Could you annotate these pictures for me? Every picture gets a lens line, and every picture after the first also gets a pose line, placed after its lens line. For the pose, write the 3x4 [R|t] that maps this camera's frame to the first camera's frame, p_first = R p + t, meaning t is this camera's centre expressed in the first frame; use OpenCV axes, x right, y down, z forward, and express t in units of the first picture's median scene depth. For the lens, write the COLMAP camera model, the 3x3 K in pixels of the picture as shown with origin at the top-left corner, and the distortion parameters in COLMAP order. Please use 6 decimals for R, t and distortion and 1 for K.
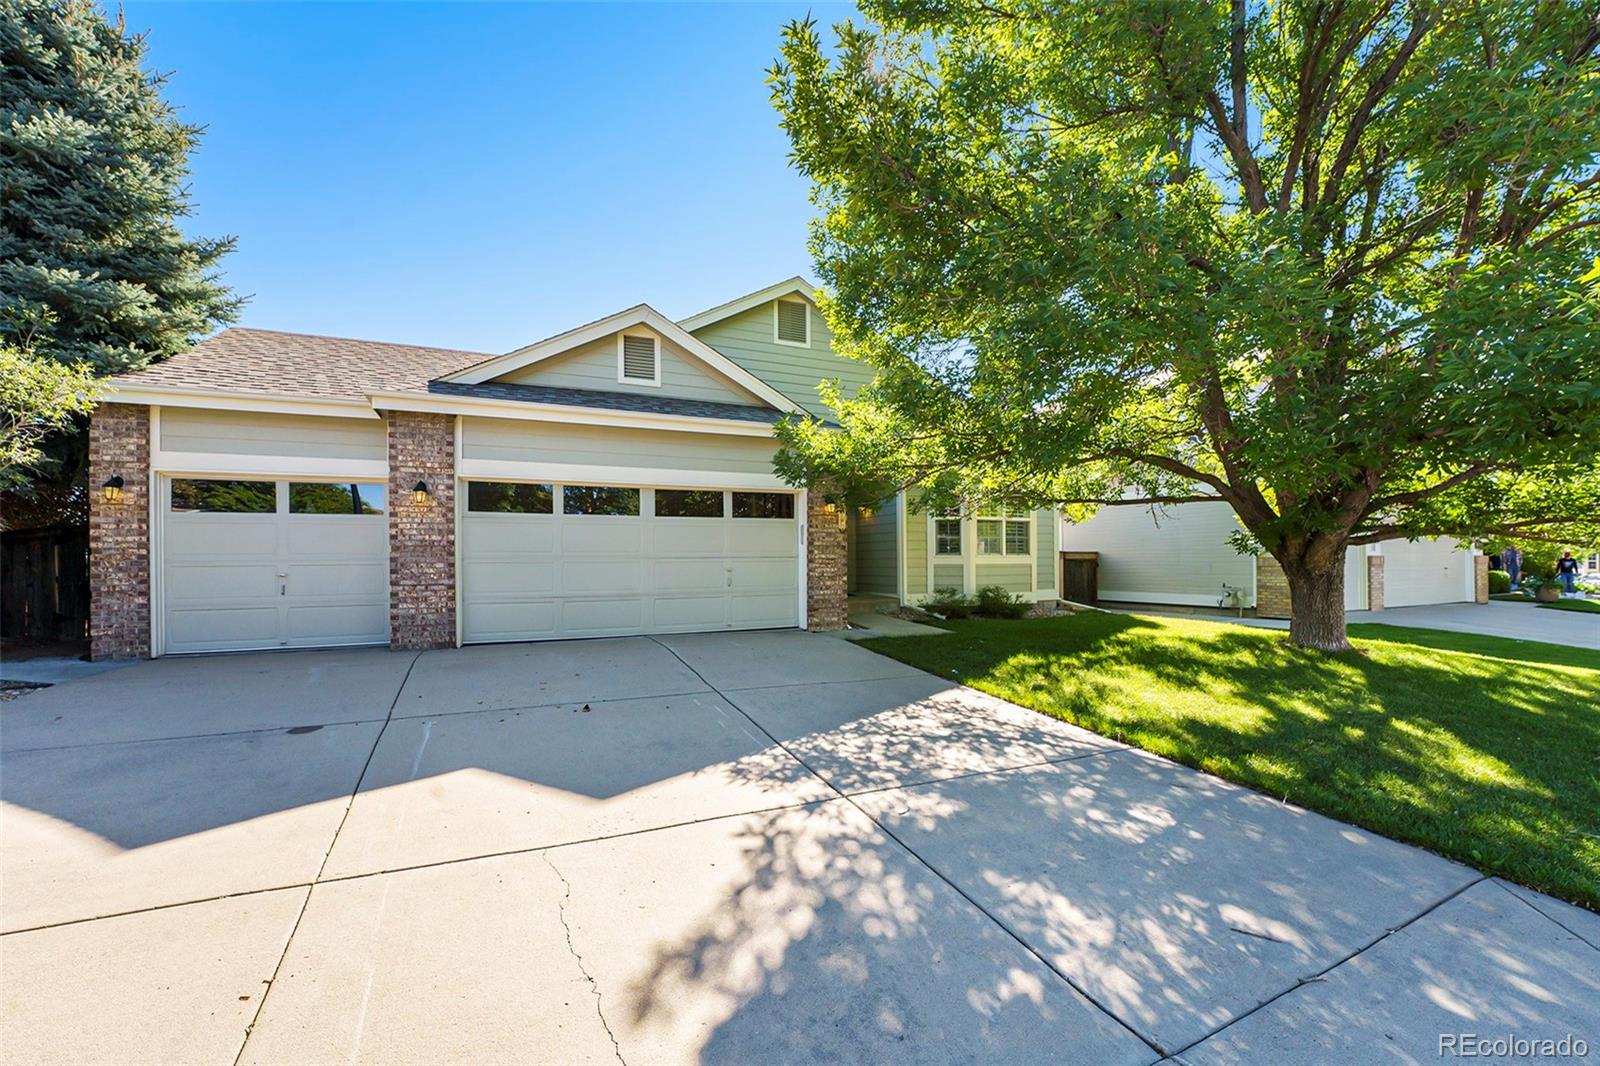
lens RADIAL K [[622.0, 0, 791.5], [0, 622.0, 571.5], [0, 0, 1]] dist [-0.027167, 0.004254]
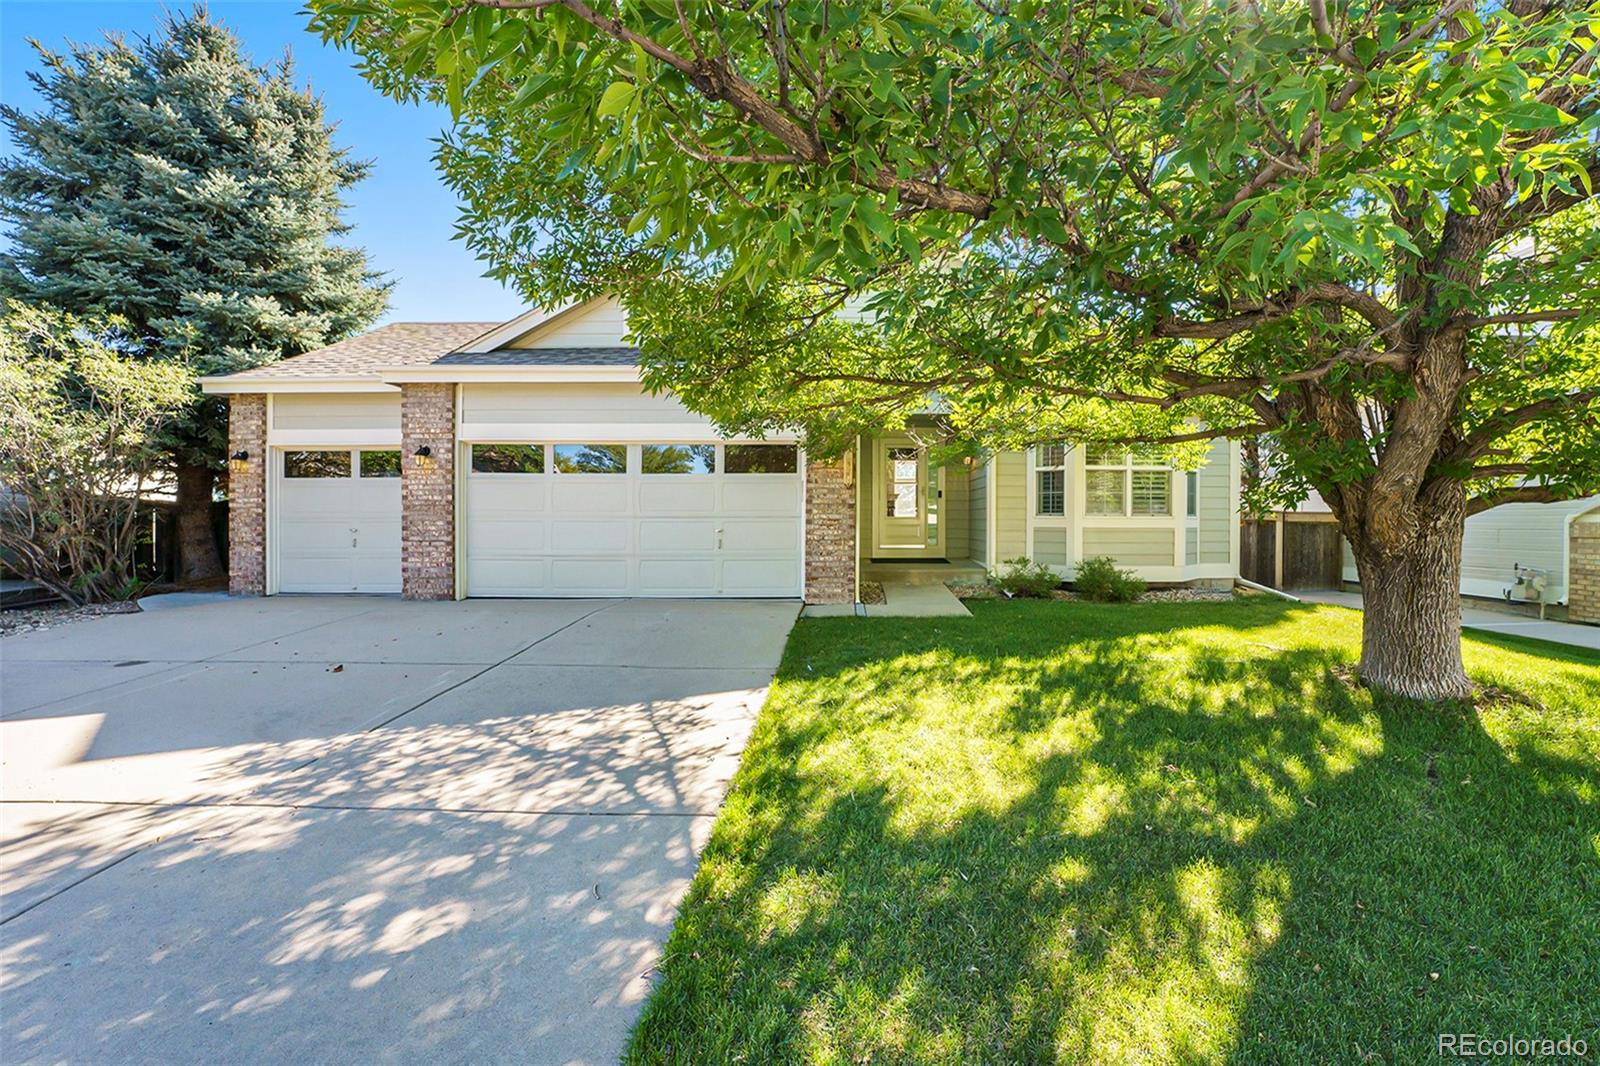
lens RADIAL K [[648.5, 0, 808.1], [0, 648.5, 538.1], [0, 0, 1]] dist [-0.023558, 0.000342]
pose [[0.920456, 0.017701, -0.390446, 0.714211], [-0.013431, 0.999816, 0.013666, -0.012207], [0.390616, -0.007335, 0.920524, 0.326346]]
